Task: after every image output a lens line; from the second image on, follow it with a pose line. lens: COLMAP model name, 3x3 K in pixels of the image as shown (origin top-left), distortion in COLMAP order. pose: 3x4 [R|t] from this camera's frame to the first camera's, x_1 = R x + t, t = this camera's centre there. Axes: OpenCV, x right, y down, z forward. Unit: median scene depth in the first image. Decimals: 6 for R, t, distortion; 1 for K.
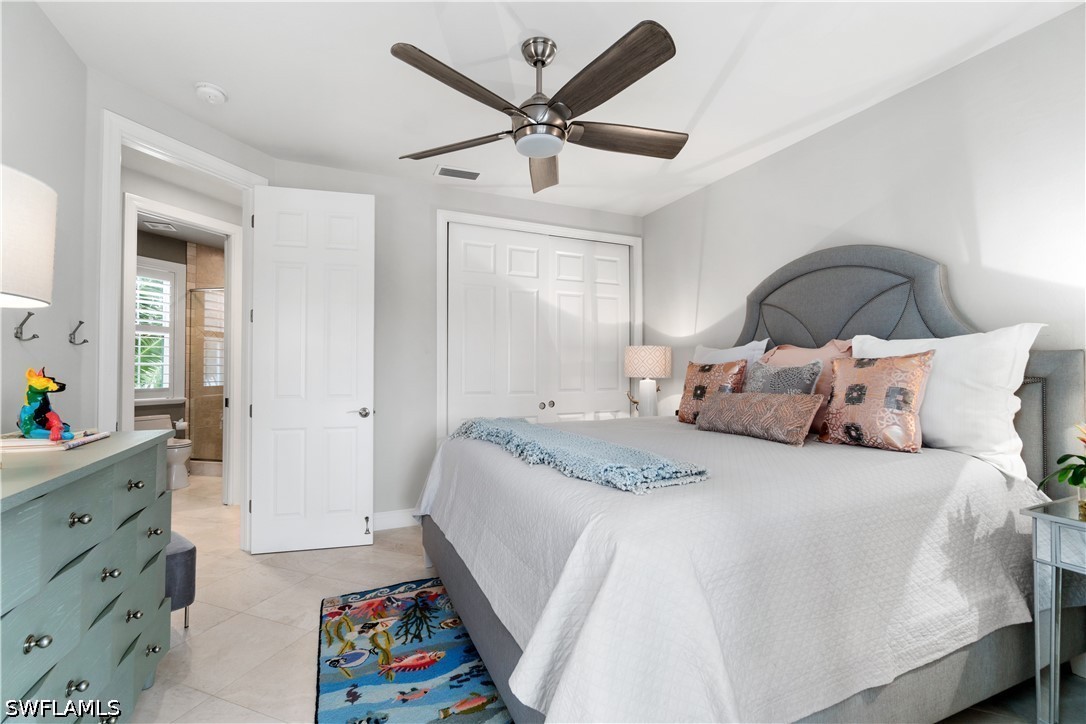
lens RADIAL K [[467.9, 0, 537.4], [0, 467.9, 362.7], [0, 0, 1]] dist [-0.004172, 0.000746]
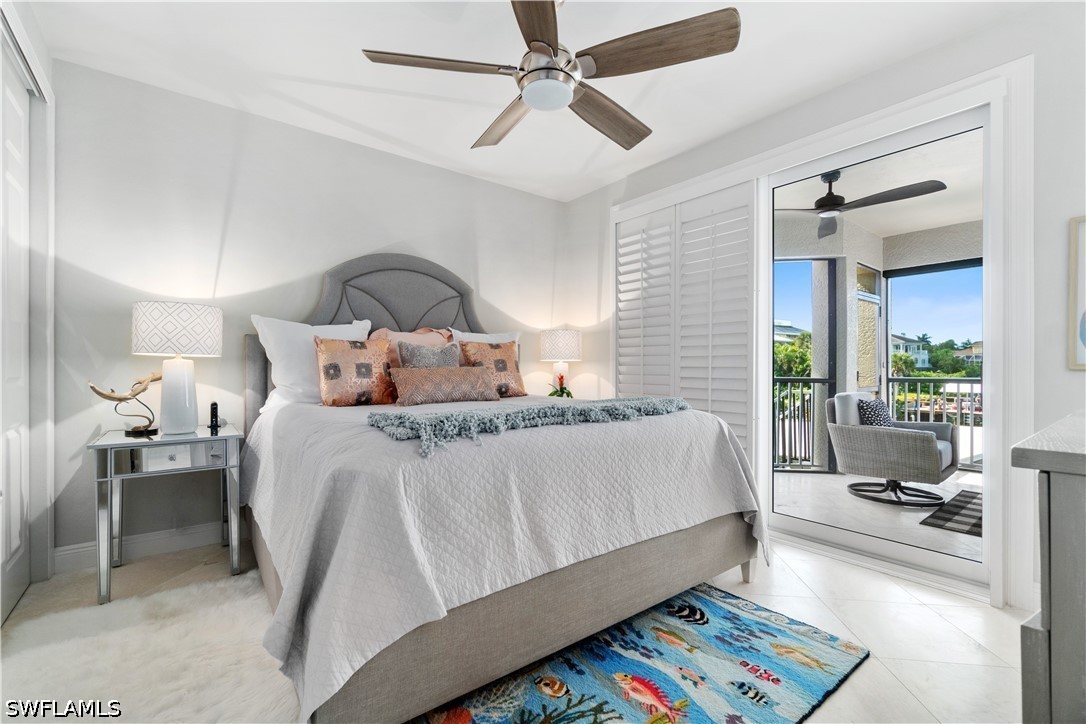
lens RADIAL K [[467.9, 0, 538.3], [0, 467.9, 367.9], [0, 0, 1]] dist [-0.004172, 0.000746]
pose [[-0.235425, 0.002729, 0.971889, -0.968567], [-0.013672, 0.999888, -0.006119, 0.090134], [-0.971796, -0.014728, -0.235361, 1.336574]]
